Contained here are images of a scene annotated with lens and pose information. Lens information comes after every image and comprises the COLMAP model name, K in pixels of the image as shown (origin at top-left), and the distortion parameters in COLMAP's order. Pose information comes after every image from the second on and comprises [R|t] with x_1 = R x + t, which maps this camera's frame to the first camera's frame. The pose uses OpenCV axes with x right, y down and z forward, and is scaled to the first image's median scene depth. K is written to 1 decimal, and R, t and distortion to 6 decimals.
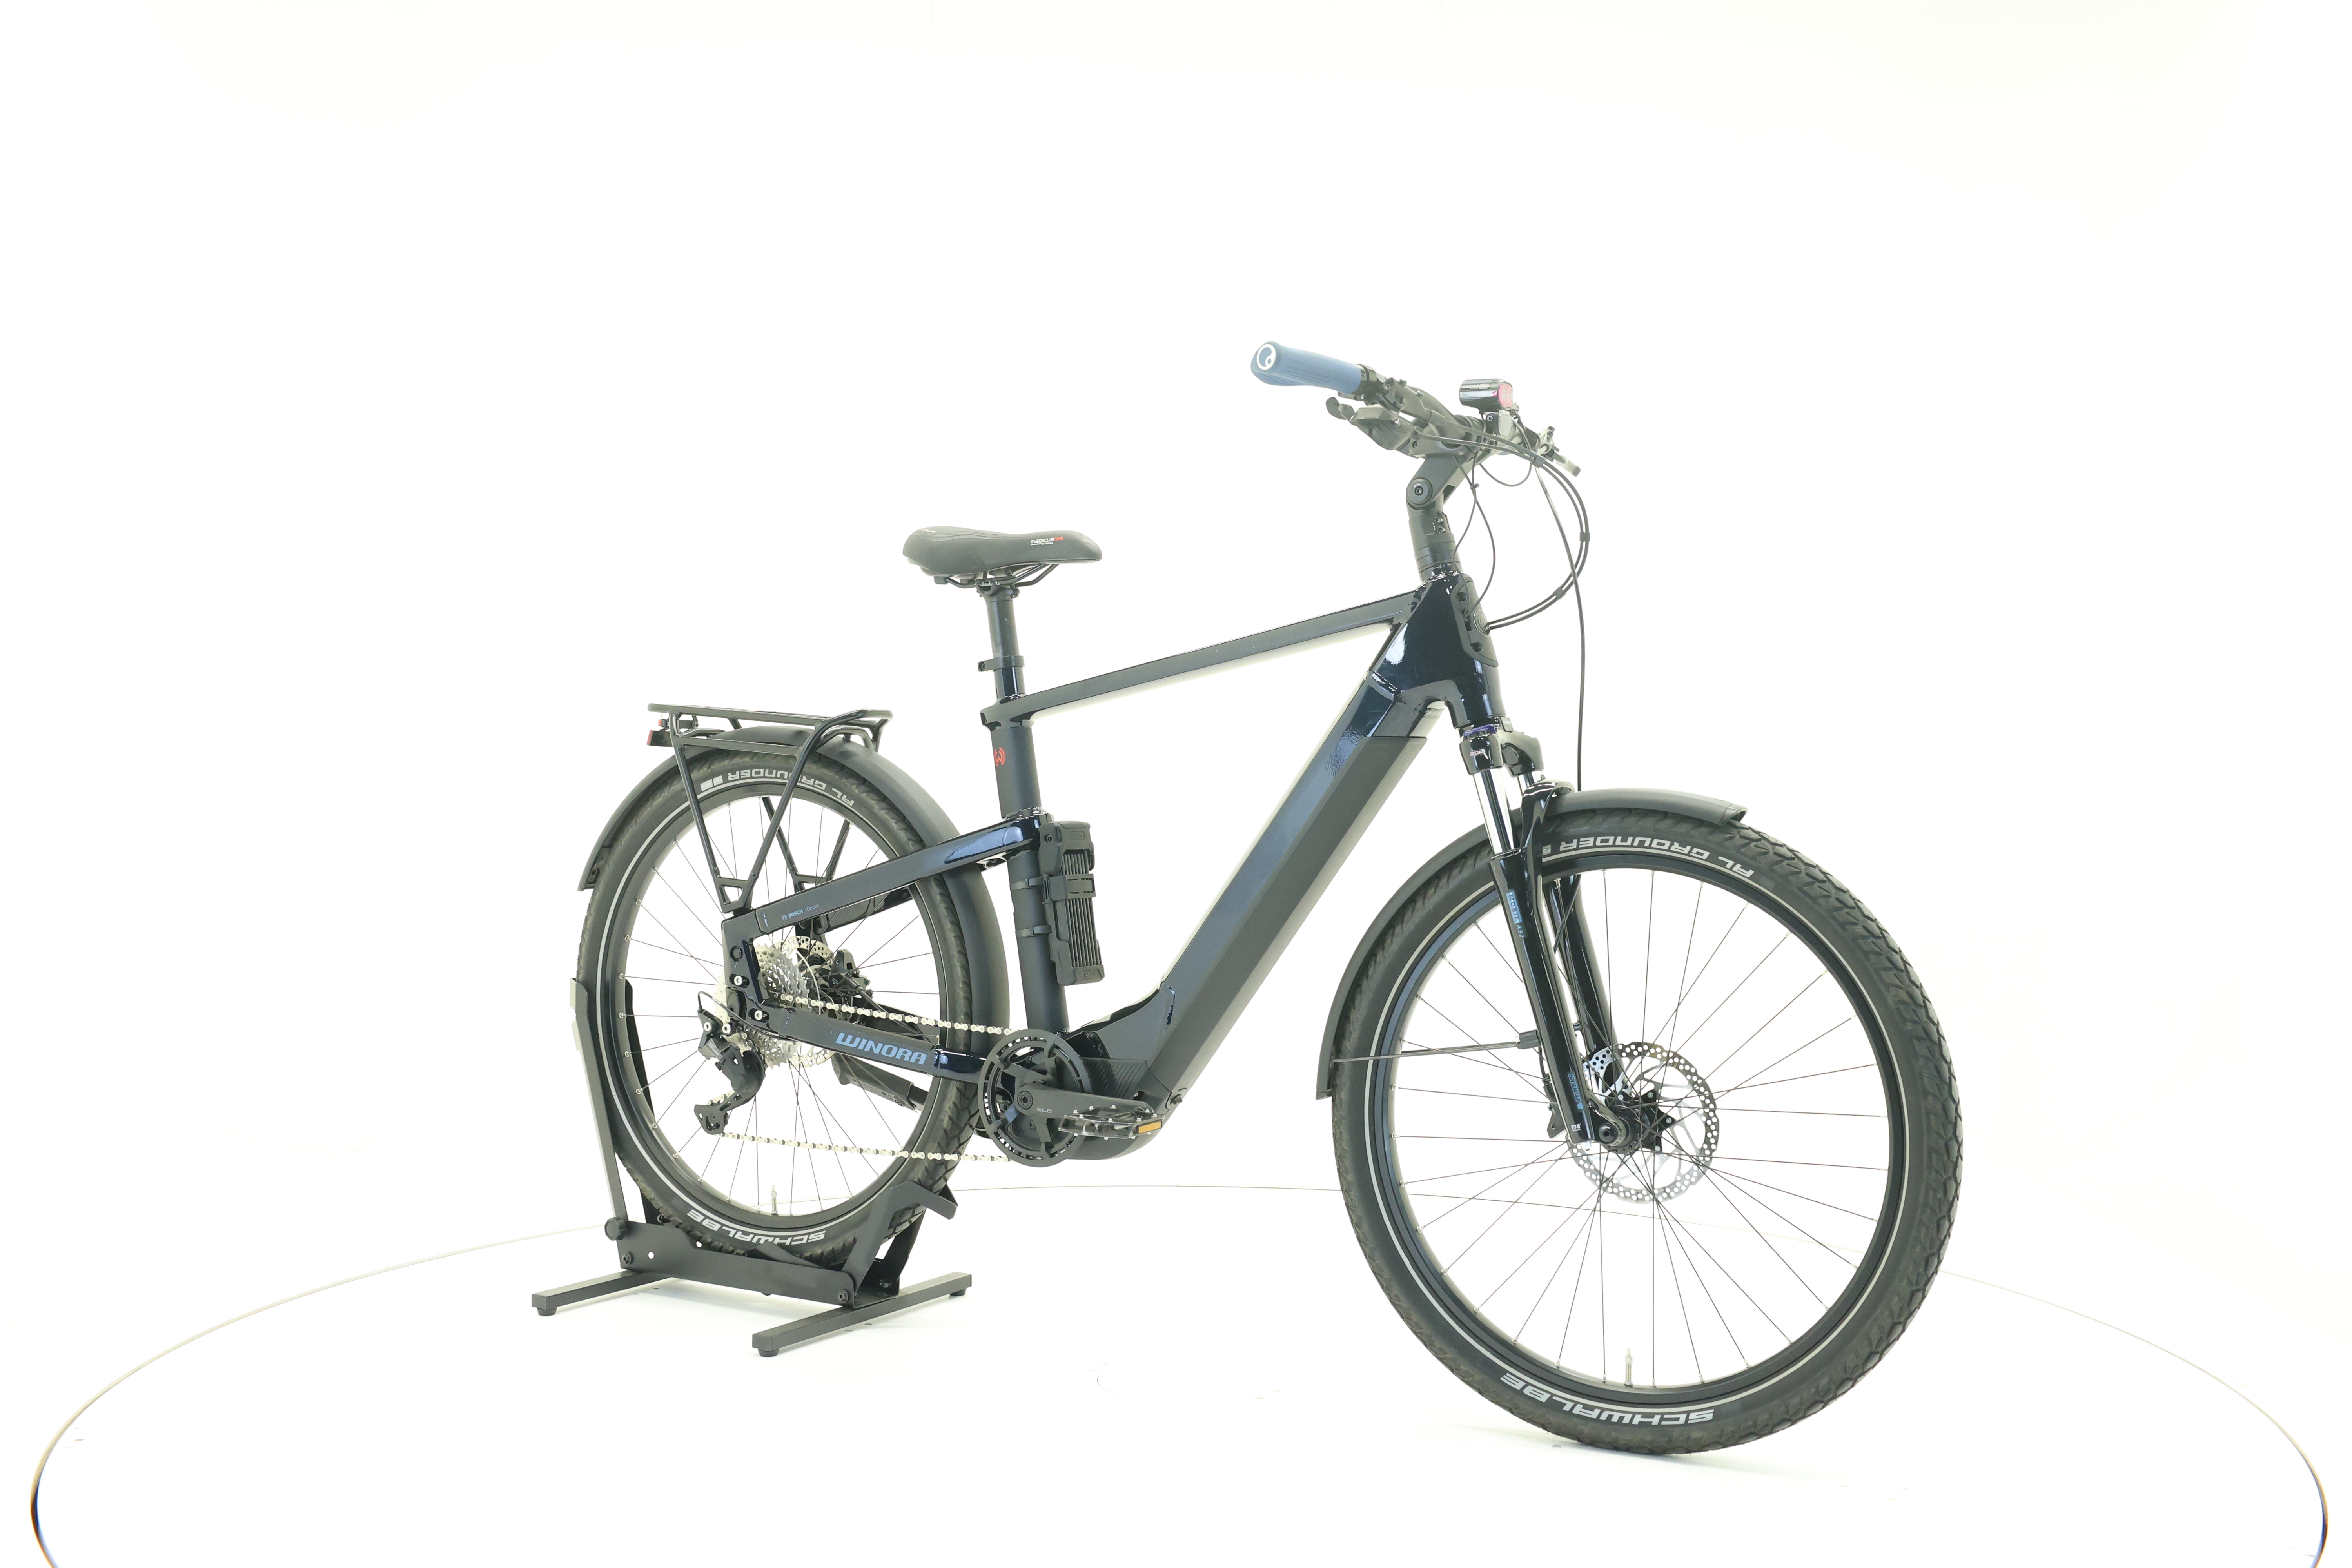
lens RADIAL K [[2477.0, 0, 1176.0], [0, 2477.0, 784.0], [0, 0, 1]] dist [-0.002460, 0.002519]
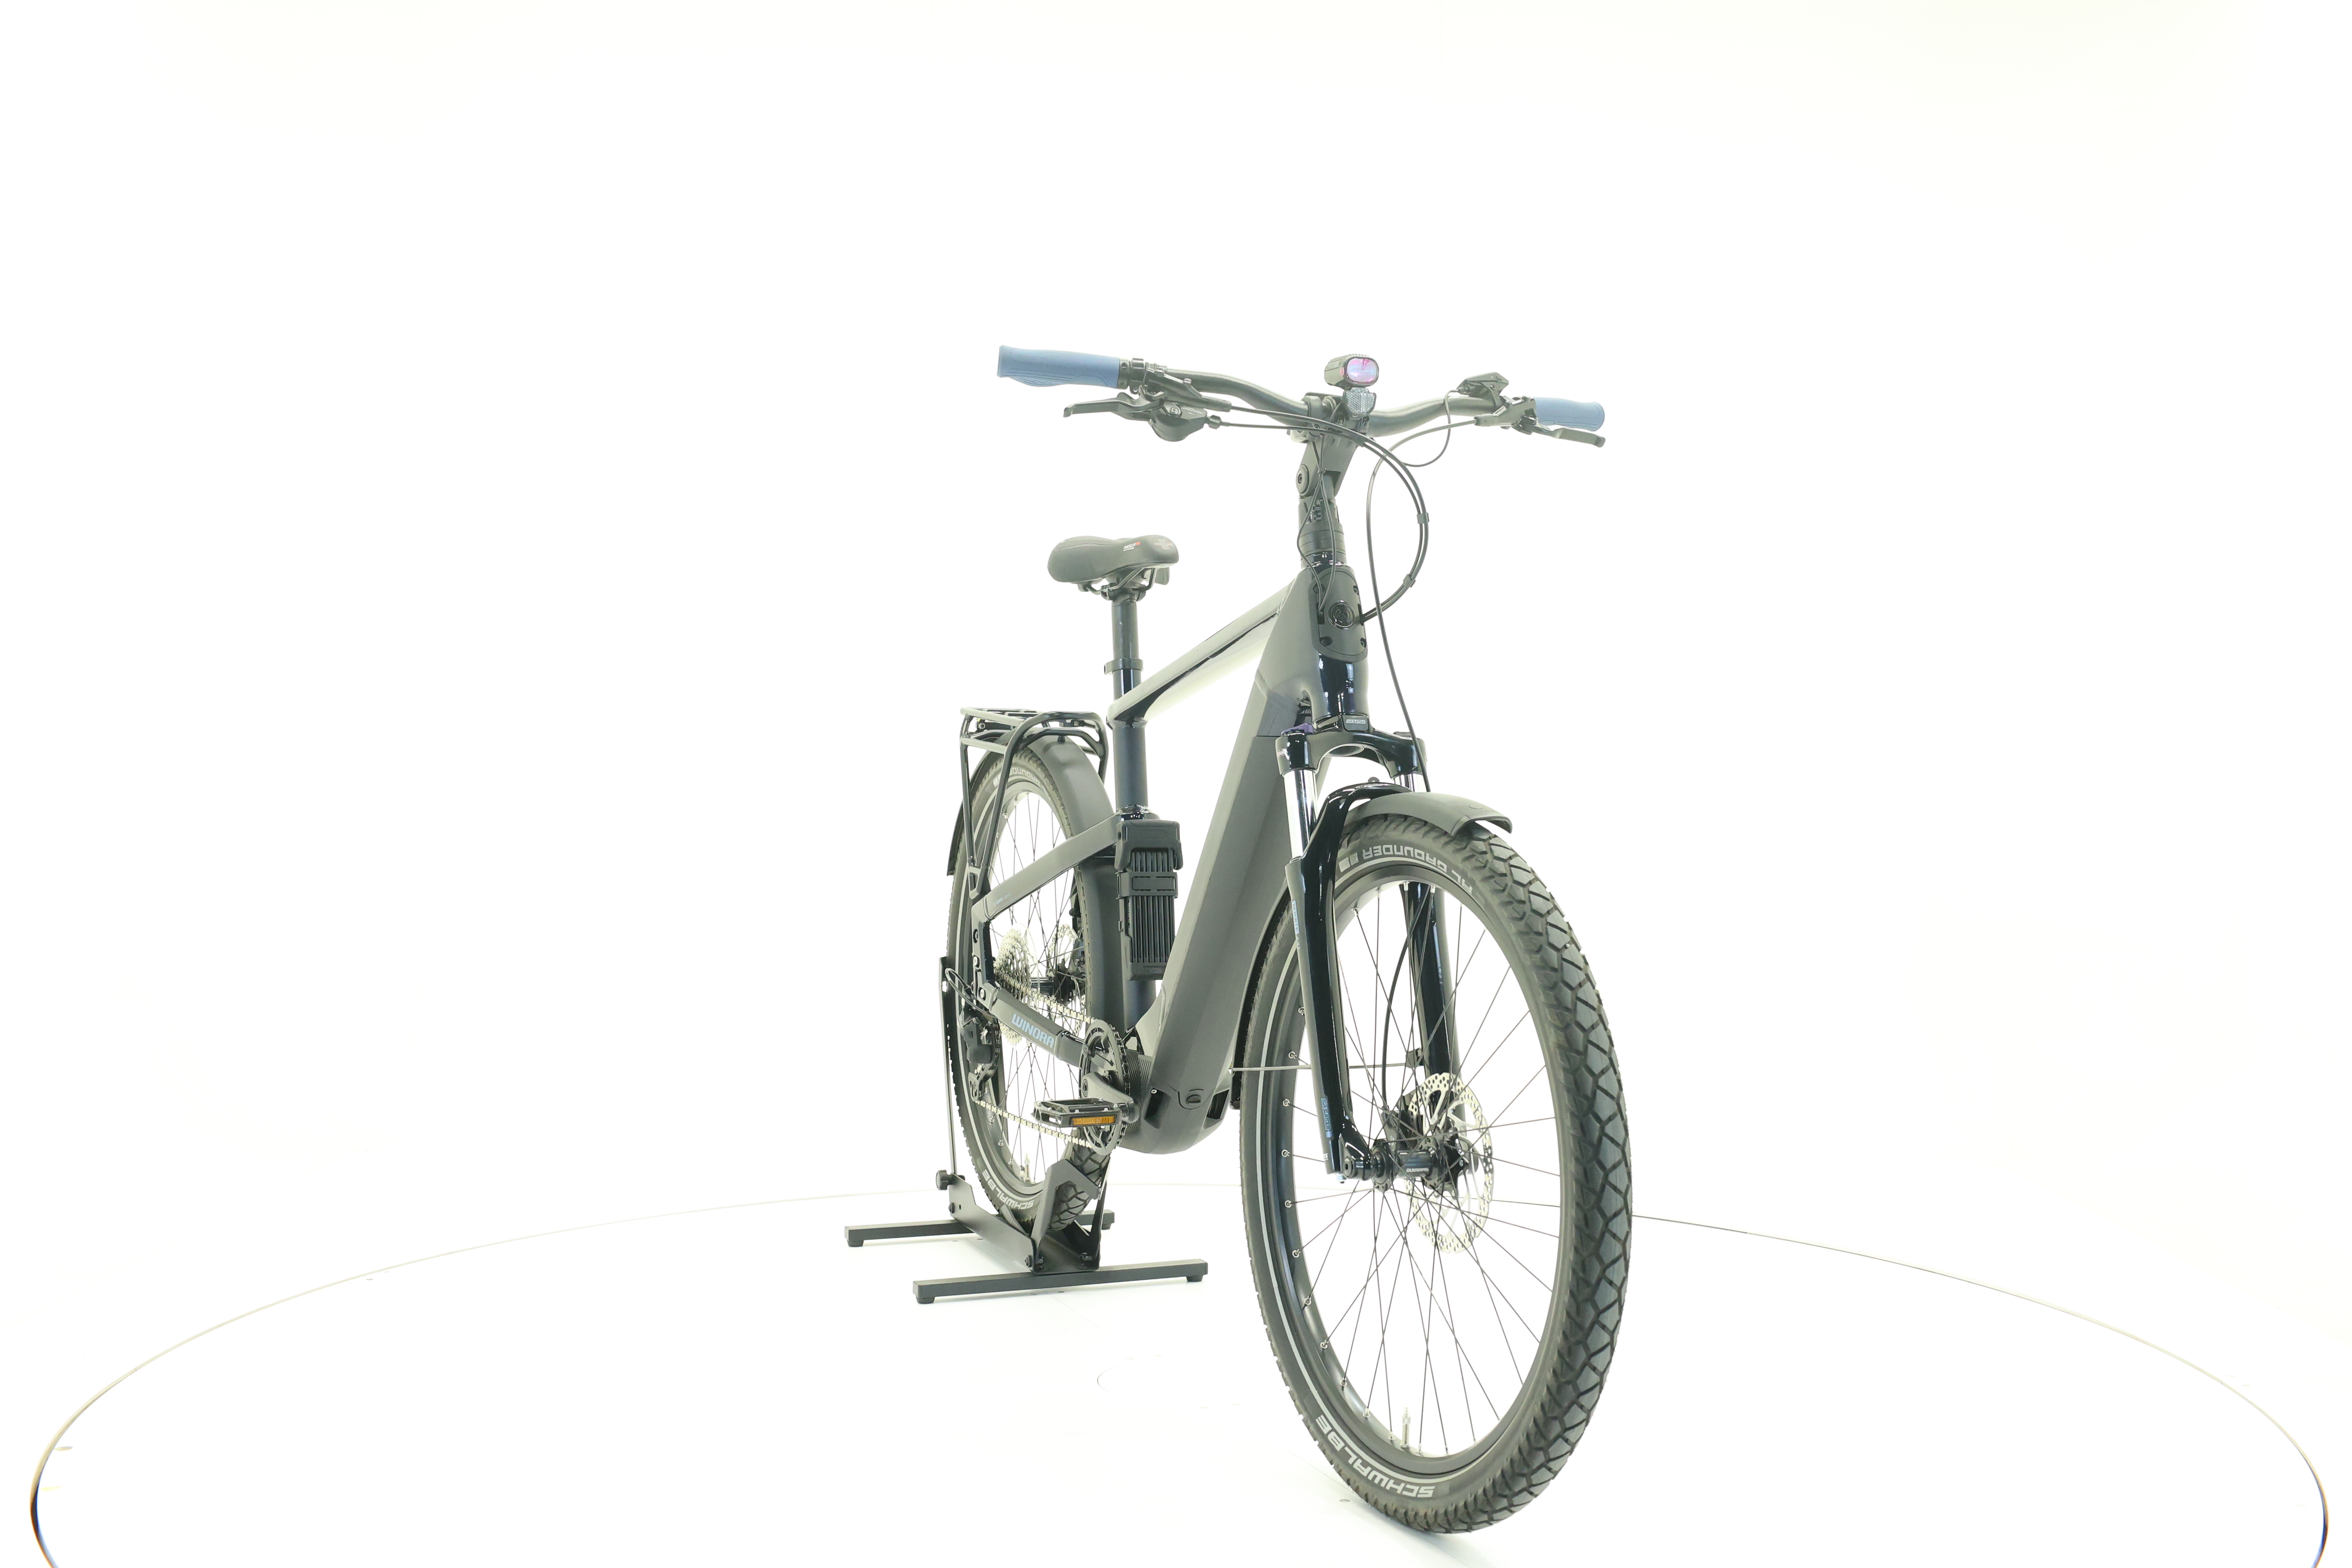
lens RADIAL K [[2477.0, 0, 1176.0], [0, 2477.0, 784.0], [0, 0, 1]] dist [-0.002460, 0.002519]
pose [[0.782848, 0.006882, -0.622175, 0.592933], [-0.008486, 0.999964, 0.000382, -0.000001], [0.622155, 0.004981, 0.782878, 0.206219]]
